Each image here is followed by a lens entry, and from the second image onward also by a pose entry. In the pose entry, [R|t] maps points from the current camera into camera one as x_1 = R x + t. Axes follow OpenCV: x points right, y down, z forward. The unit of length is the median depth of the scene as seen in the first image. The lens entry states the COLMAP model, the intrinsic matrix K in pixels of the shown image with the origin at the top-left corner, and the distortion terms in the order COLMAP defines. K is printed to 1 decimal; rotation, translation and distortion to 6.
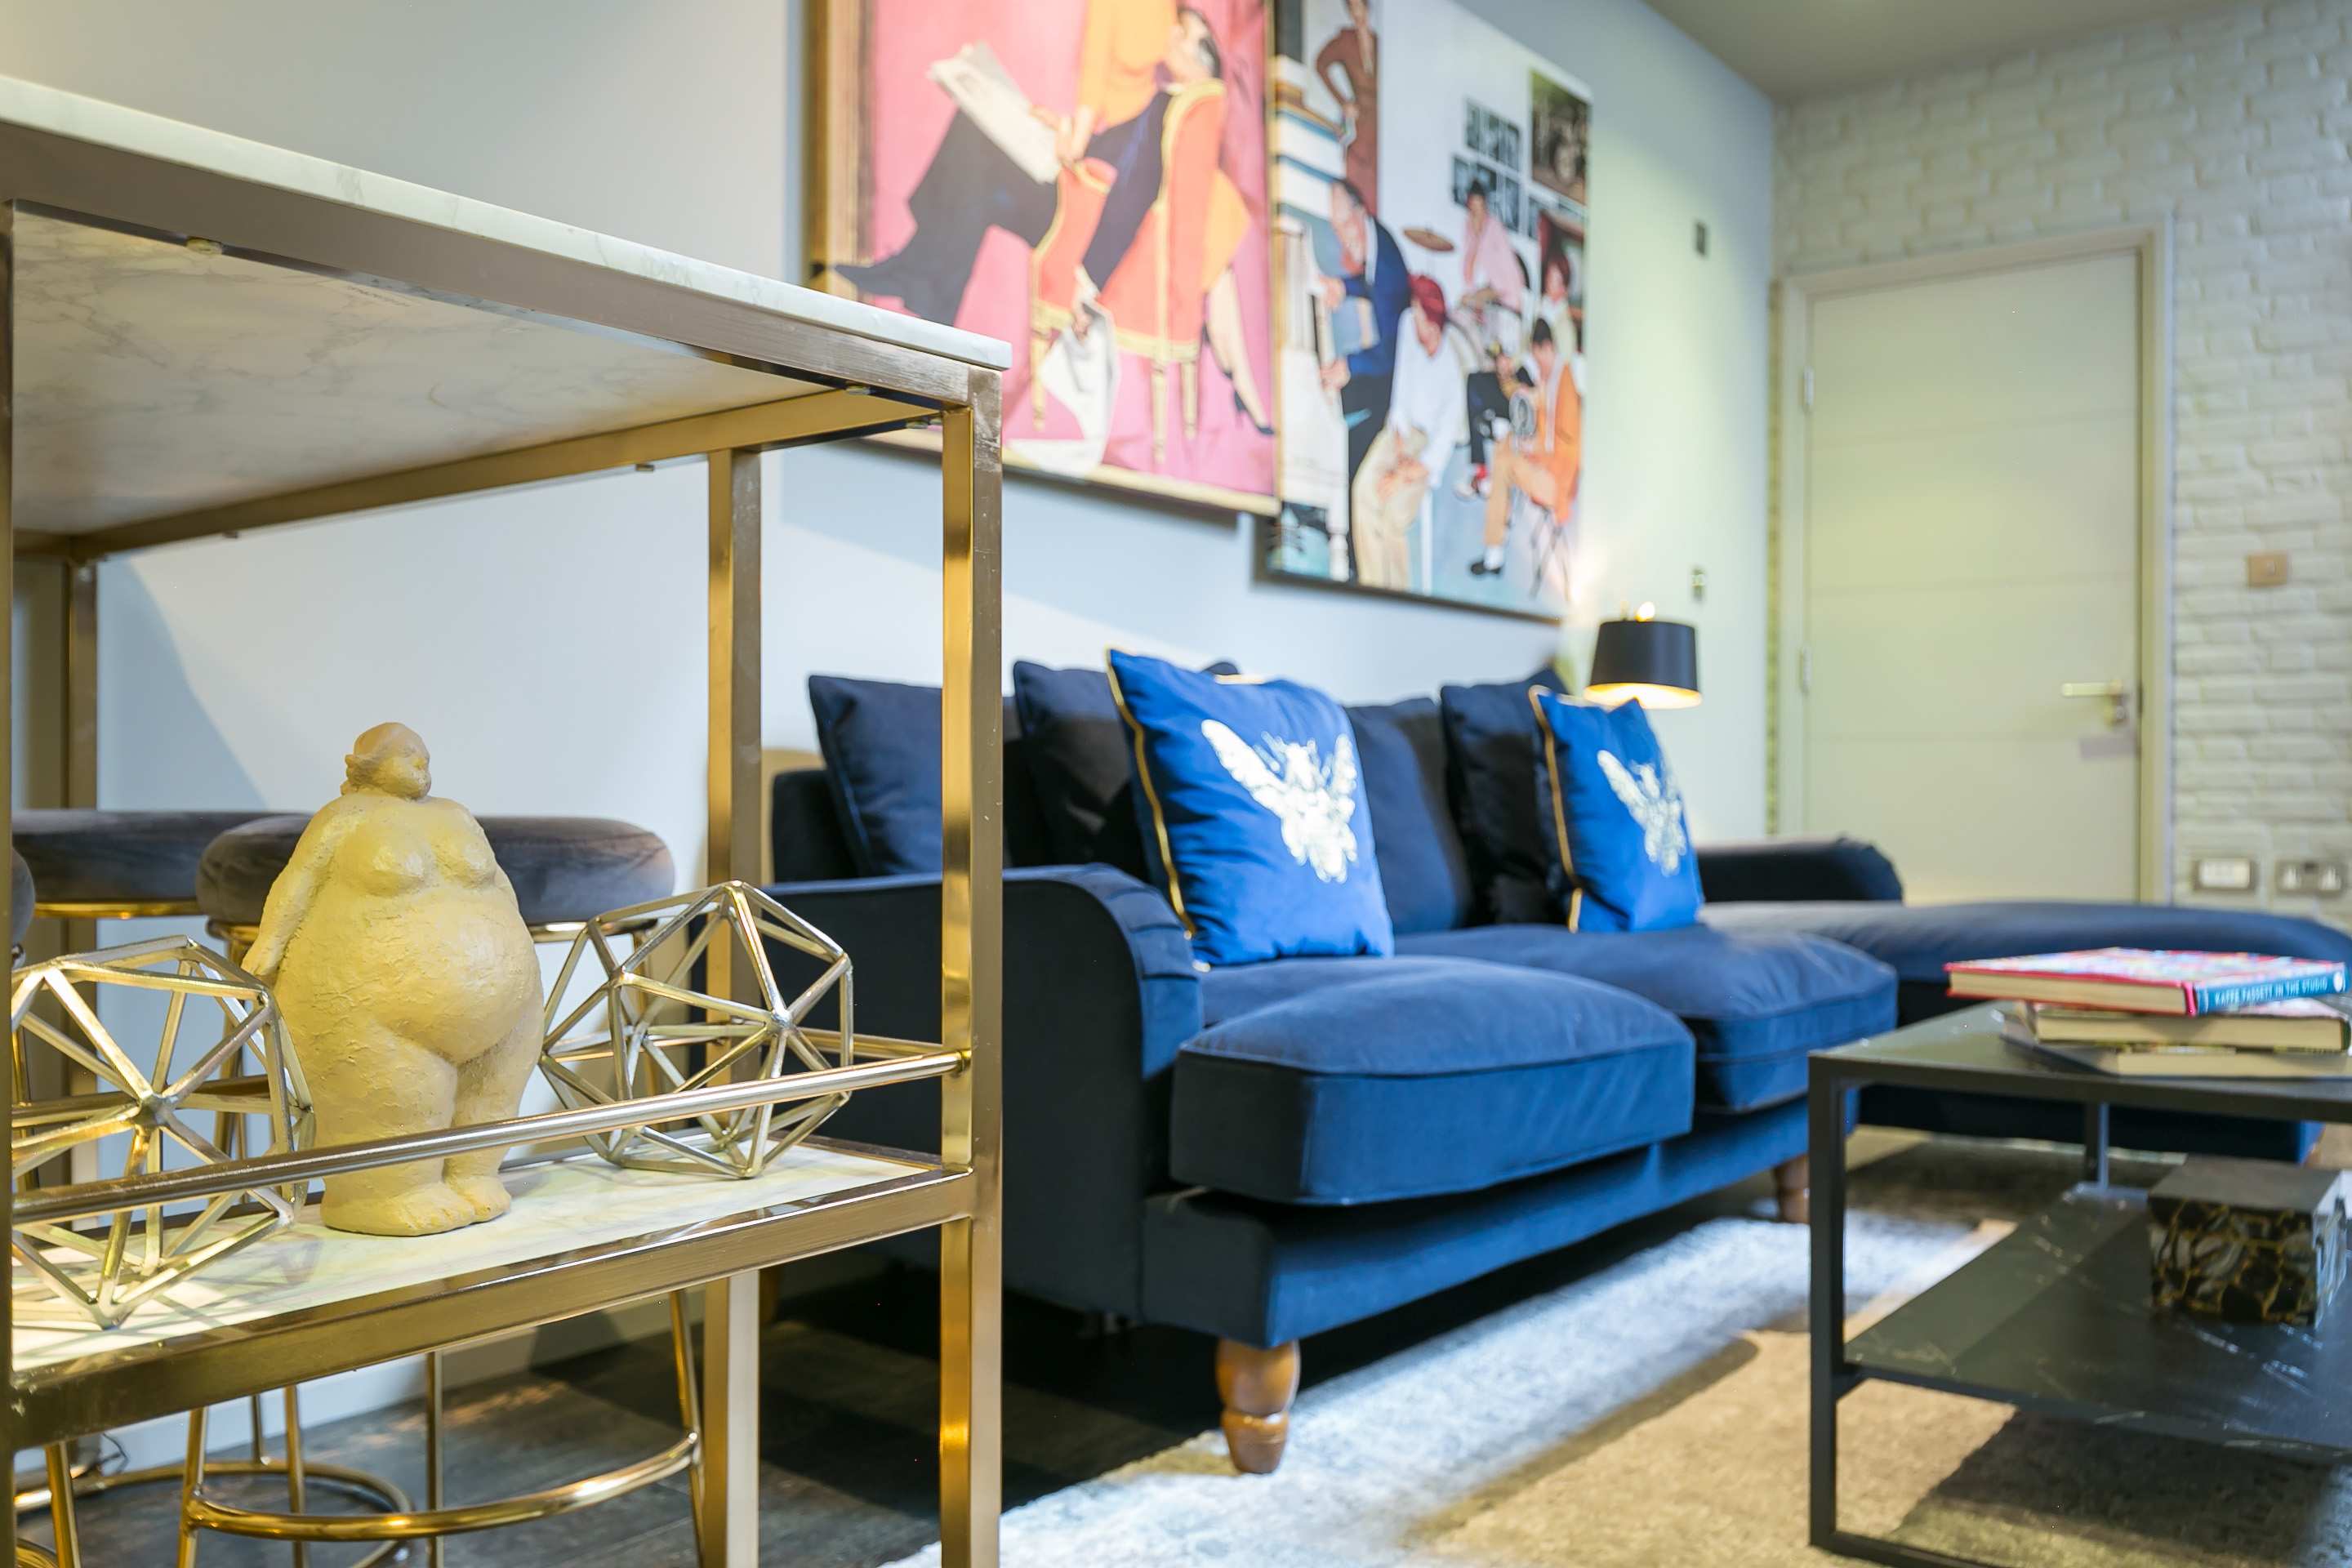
lens RADIAL K [[1705.4, 0, 1172.5], [0, 1705.4, 759.8], [0, 0, 1]] dist [0.044172, -0.073482]
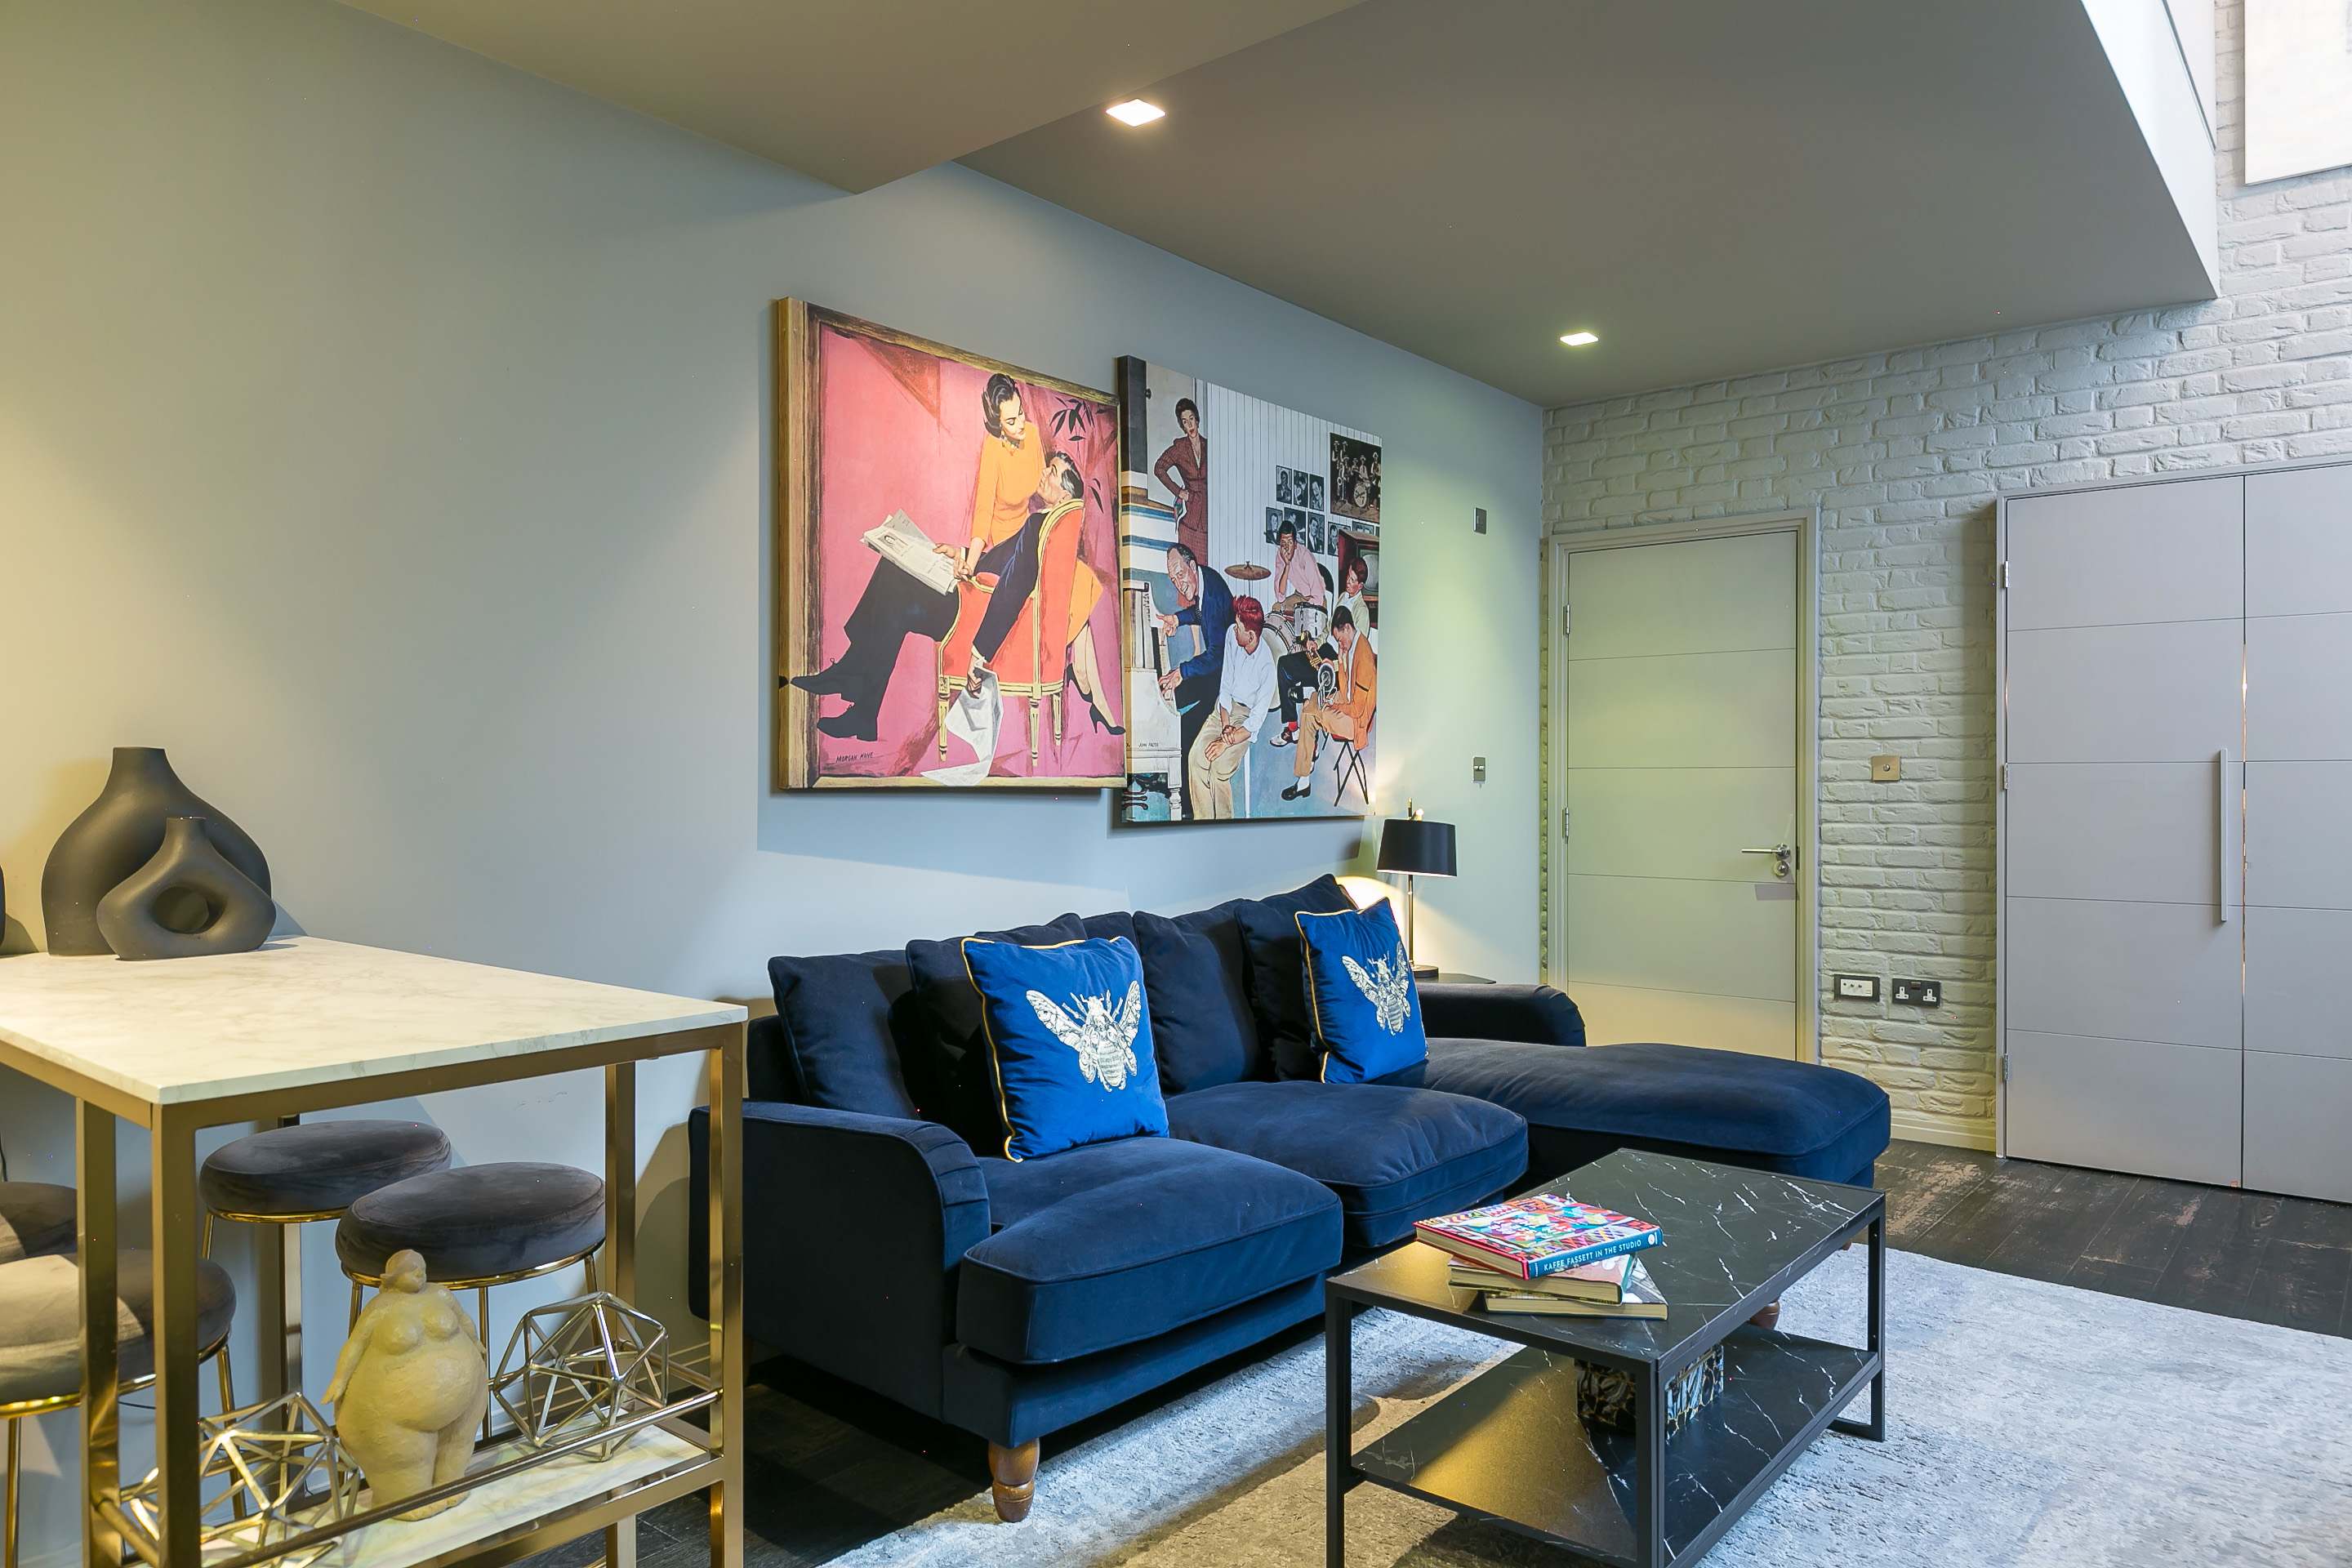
lens RADIAL K [[1341.7, 0, 1163.2], [0, 1341.7, 779.0], [0, 0, 1]] dist [0.033395, -0.024554]
pose [[0.999681, -0.004530, -0.024862, 0.124553], [0.004547, 0.999989, 0.000638, -0.154097], [0.024859, -0.000750, 0.999691, -0.145716]]
